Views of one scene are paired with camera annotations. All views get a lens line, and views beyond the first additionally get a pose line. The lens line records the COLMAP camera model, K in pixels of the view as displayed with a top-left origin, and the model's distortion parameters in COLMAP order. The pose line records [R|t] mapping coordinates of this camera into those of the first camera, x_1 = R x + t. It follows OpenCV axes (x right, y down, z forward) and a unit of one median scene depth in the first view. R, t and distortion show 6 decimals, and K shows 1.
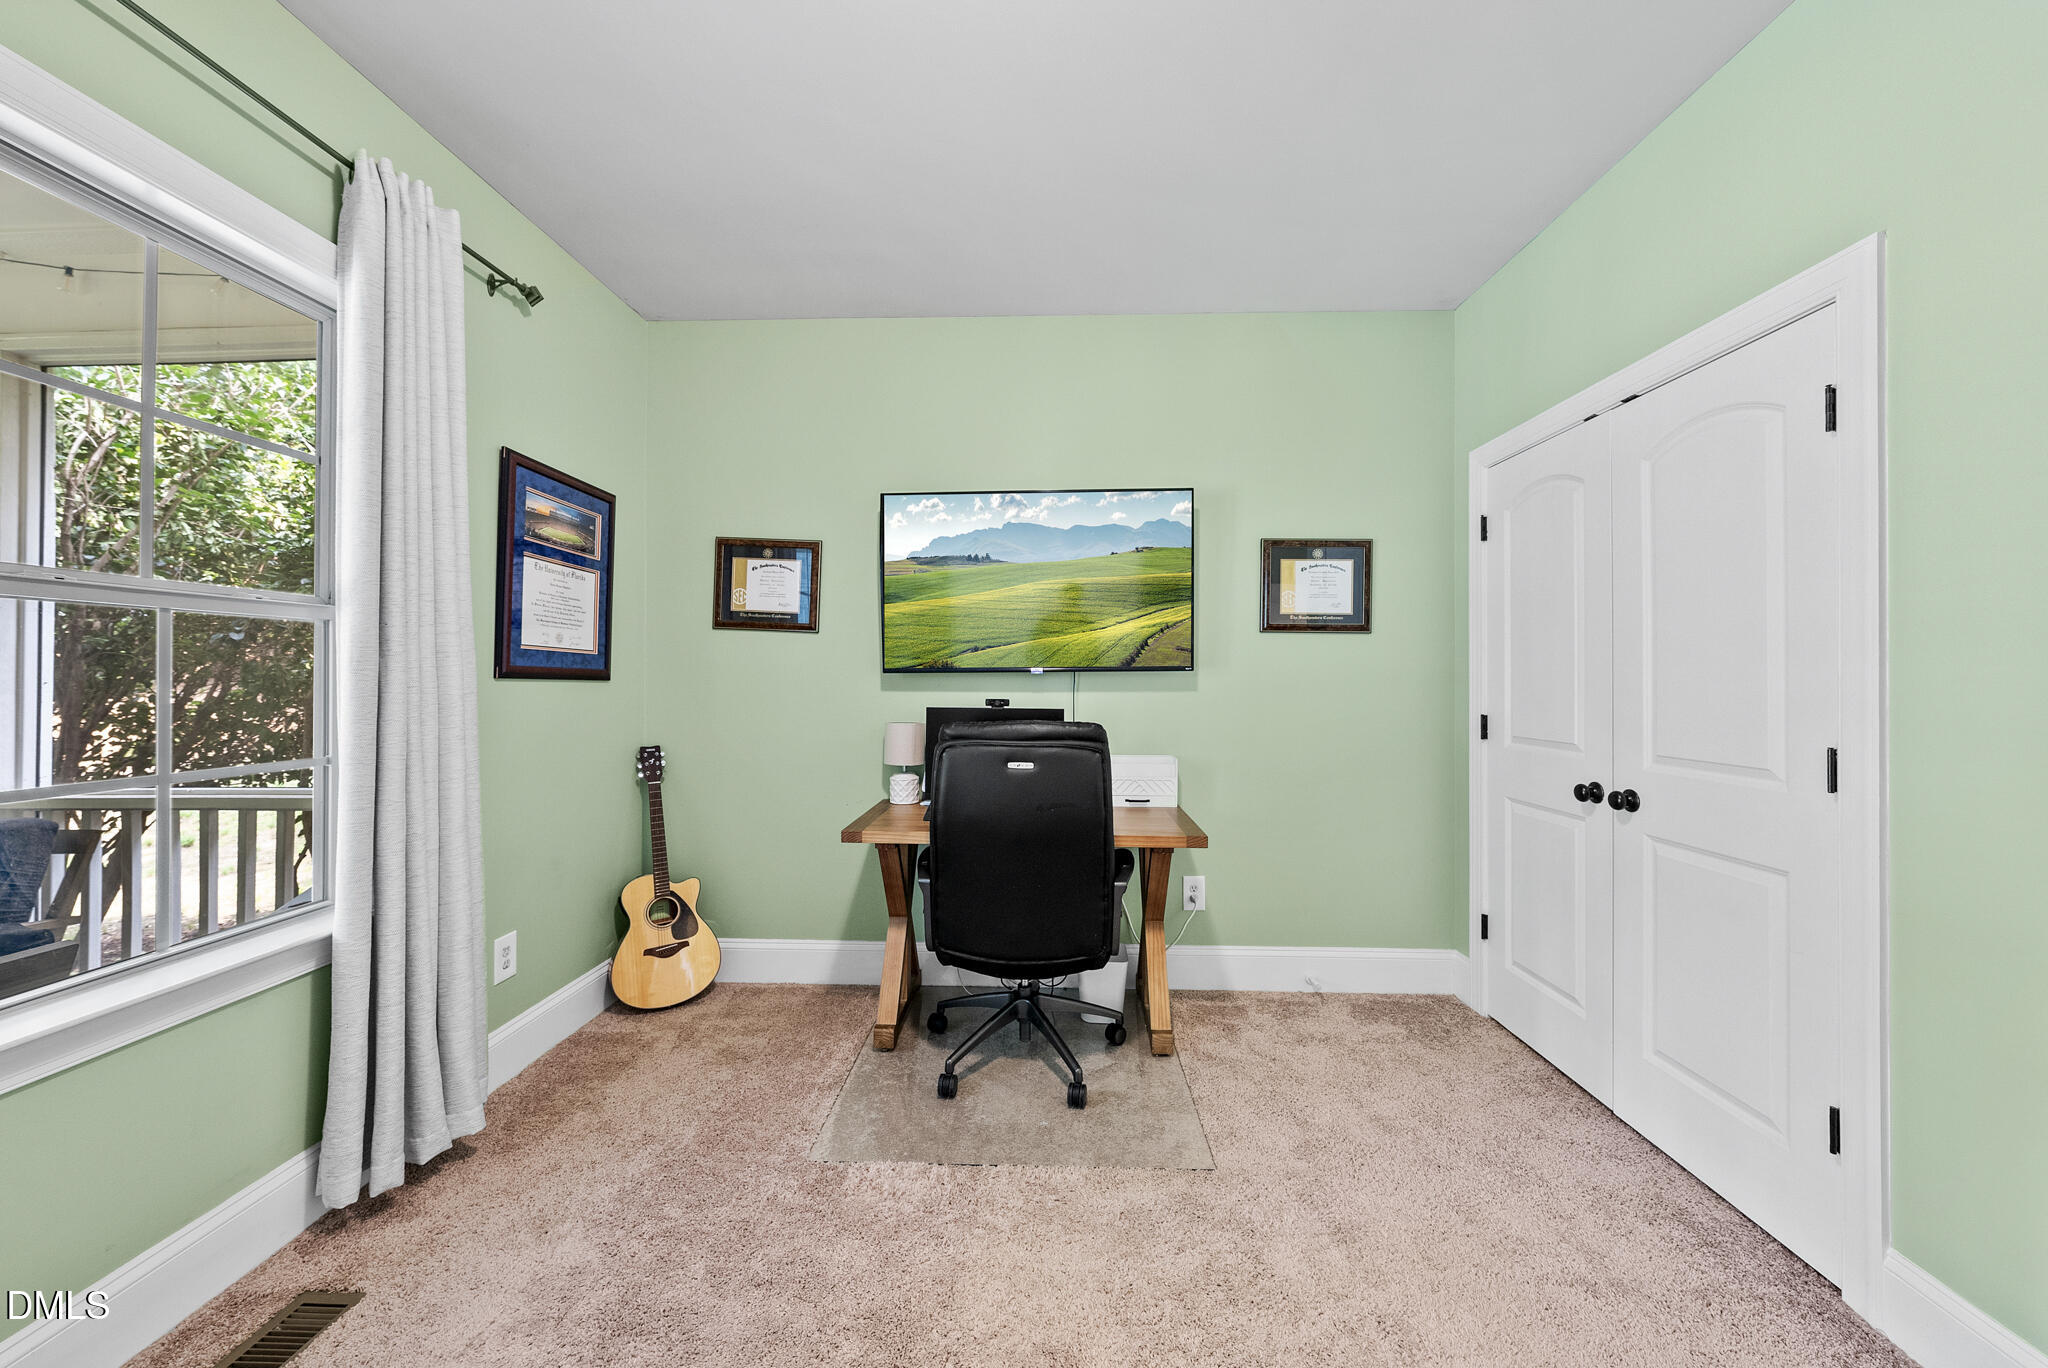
lens RADIAL K [[729.6, 0, 1038.1], [0, 729.6, 673.3], [0, 0, 1]] dist [-0.003283, 0.000672]
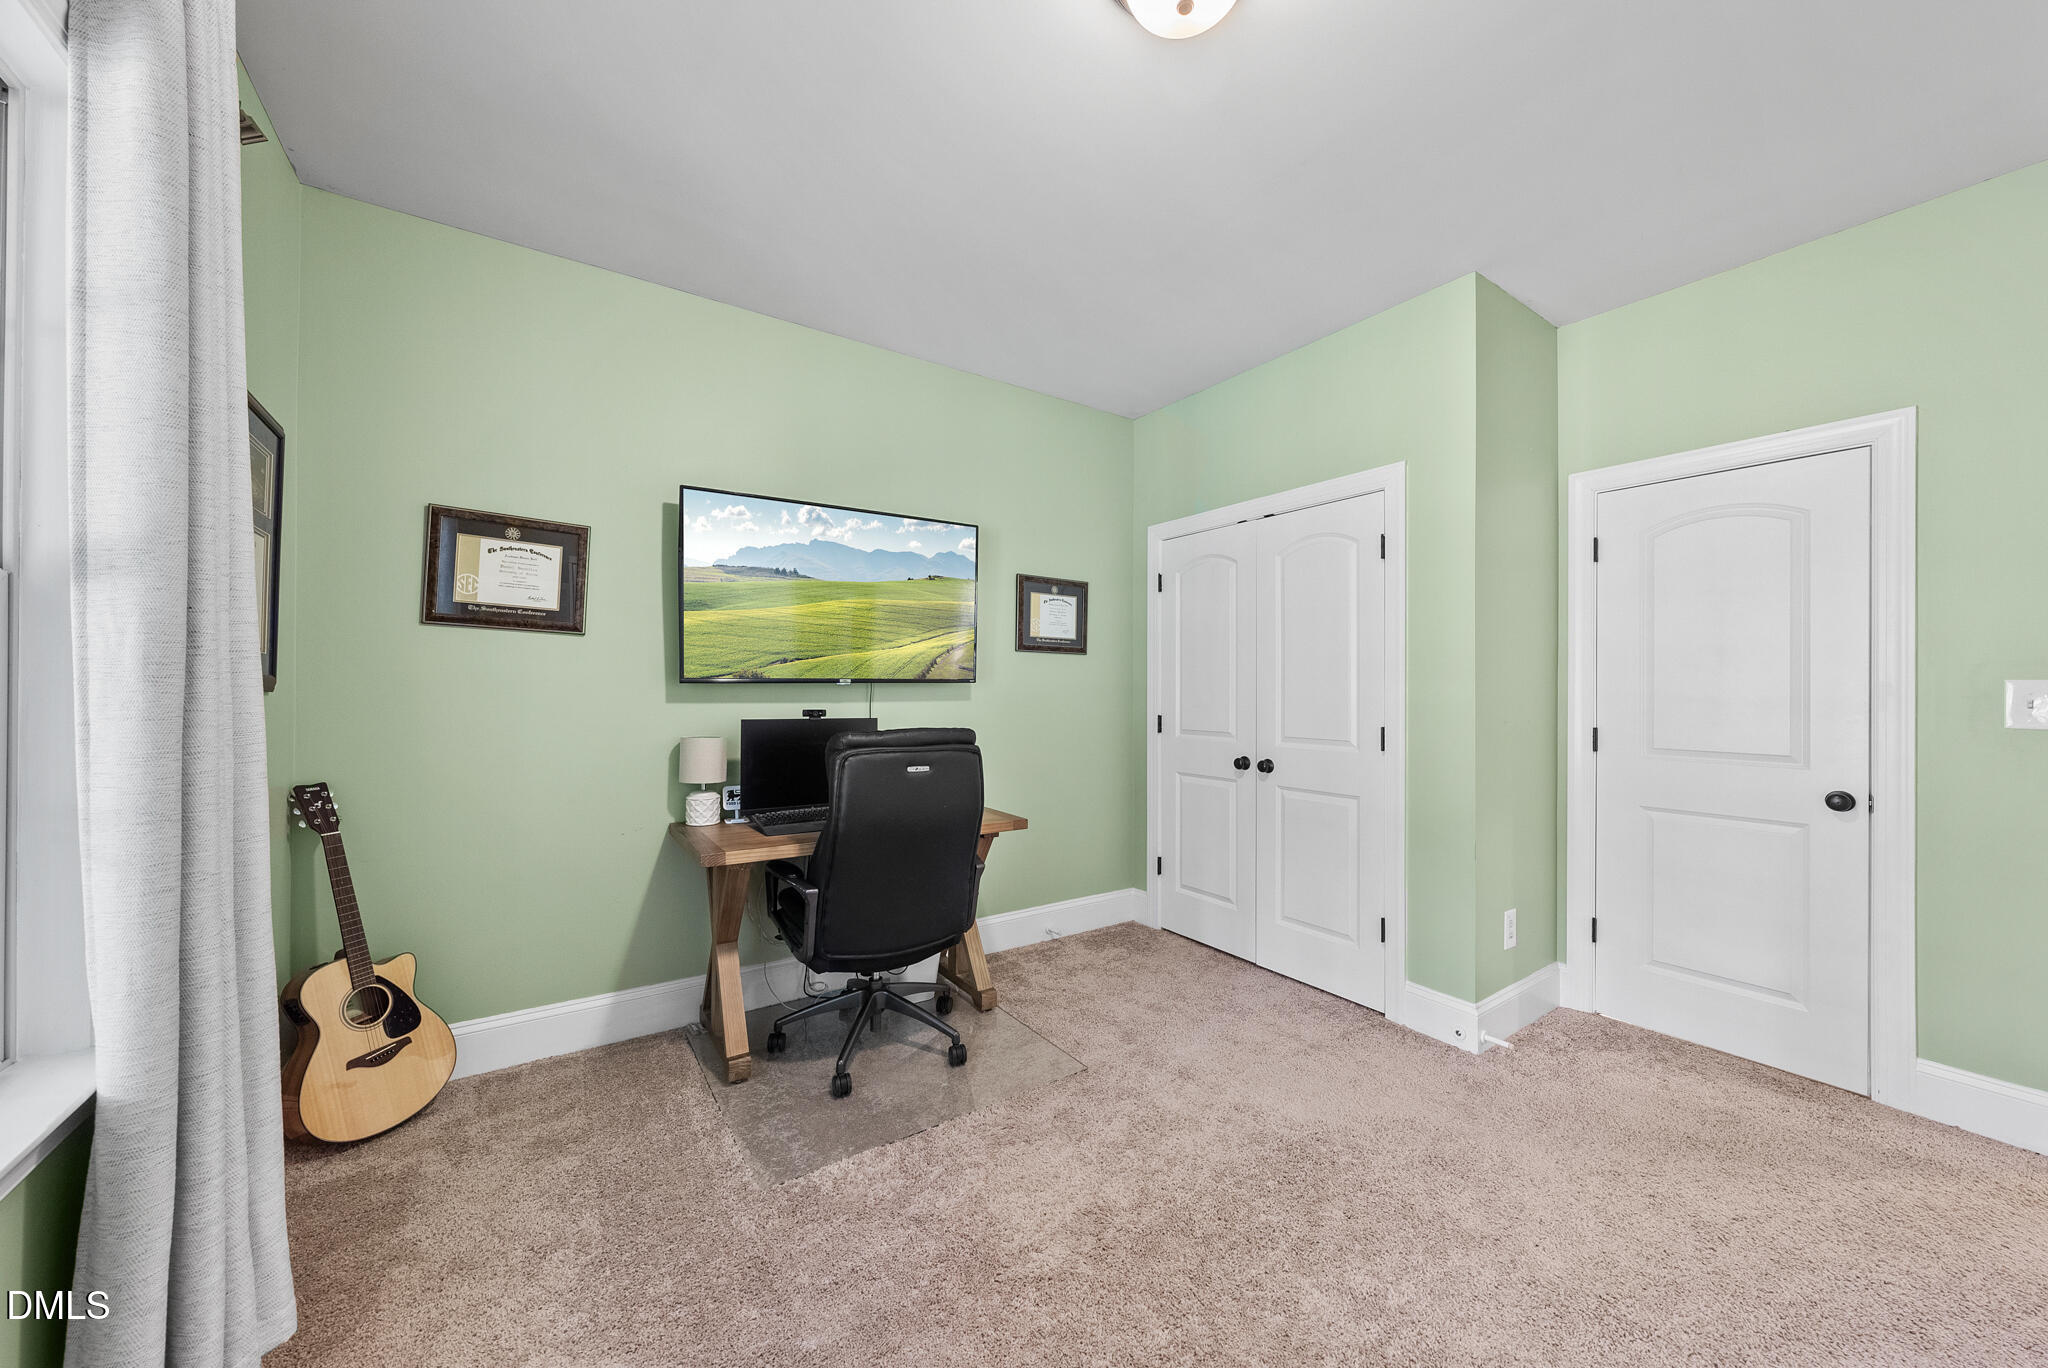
lens RADIAL K [[729.6, 0, 1040.2], [0, 729.6, 666.6], [0, 0, 1]] dist [-0.003283, 0.000672]
pose [[0.806219, 0.016359, 0.591390, -0.431958], [-0.005294, 0.999777, -0.020439, -0.006980], [-0.591593, 0.013348, 0.806126, -0.006808]]
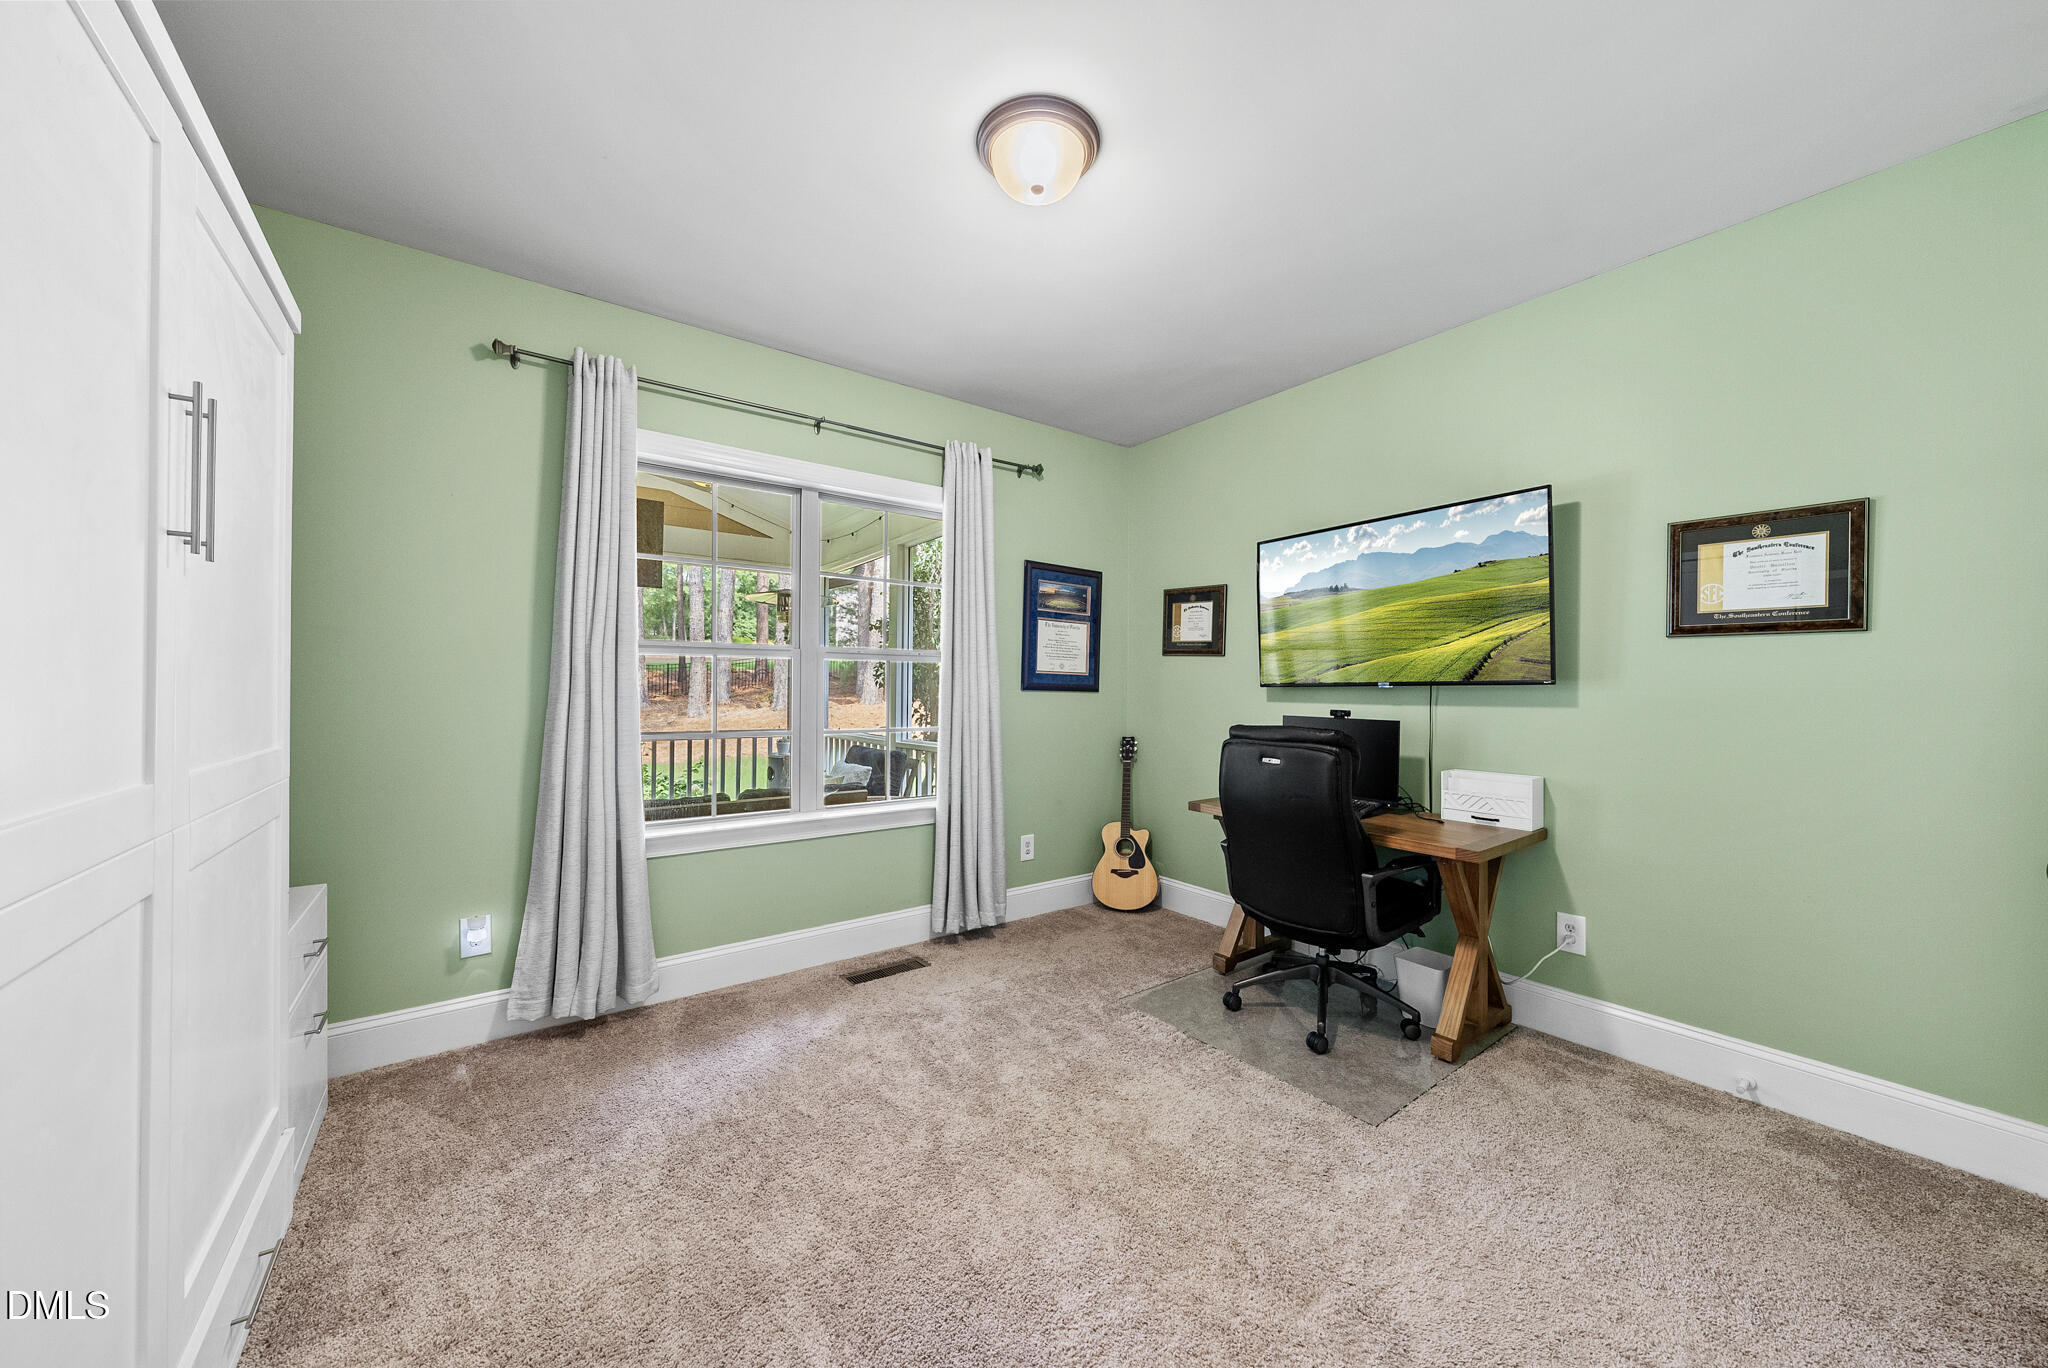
lens RADIAL K [[729.6, 0, 1034.4], [0, 729.6, 687.9], [0, 0, 1]] dist [-0.003283, 0.000672]
pose [[0.626225, -0.000141, -0.779643, 0.563370], [-0.005720, 0.999972, -0.004775, 0.009182], [0.779622, 0.007450, 0.626207, -0.084861]]
